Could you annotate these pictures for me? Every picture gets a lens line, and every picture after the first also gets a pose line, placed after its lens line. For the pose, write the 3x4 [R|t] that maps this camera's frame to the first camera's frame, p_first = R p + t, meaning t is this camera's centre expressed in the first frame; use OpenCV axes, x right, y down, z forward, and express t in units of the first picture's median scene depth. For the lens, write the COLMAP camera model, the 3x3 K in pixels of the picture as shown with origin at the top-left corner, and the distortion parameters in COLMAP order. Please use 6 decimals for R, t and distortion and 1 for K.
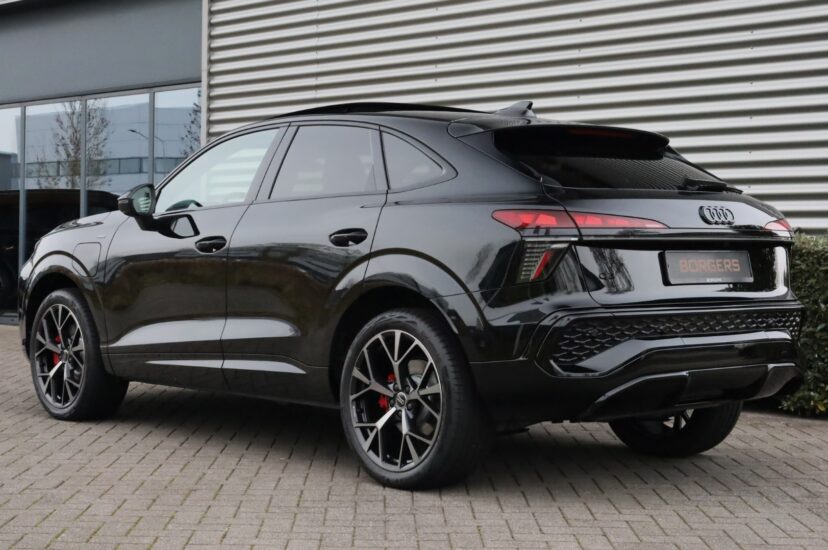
lens RADIAL K [[1469.6, 0, 414.0], [0, 1469.6, 275.0], [0, 0, 1]] dist [-0.009359, 0.000477]
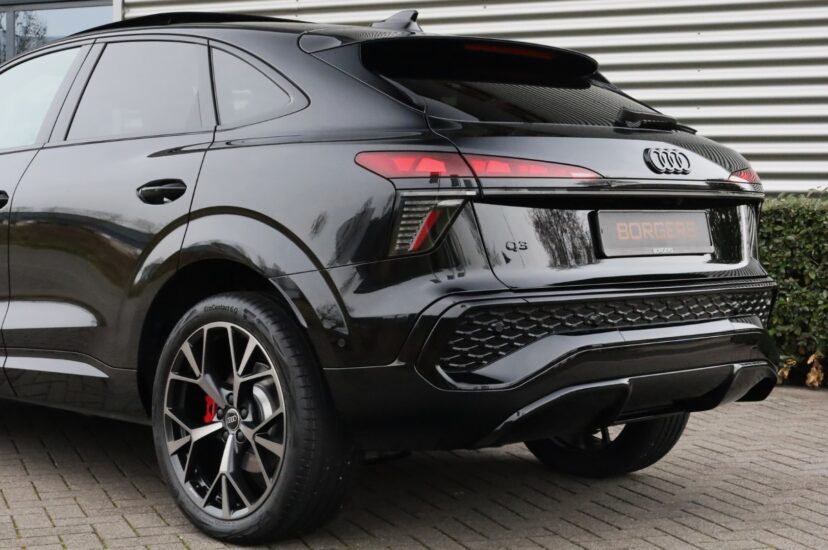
lens RADIAL K [[1469.6, 0, 414.0], [0, 1469.6, 275.0], [0, 0, 1]] dist [-0.009359, 0.000477]
pose [[0.998022, -0.002381, 0.062823, 0.035089], [0.000723, 0.999651, 0.026397, -0.003619], [-0.062864, -0.026300, 0.997676, 0.279399]]
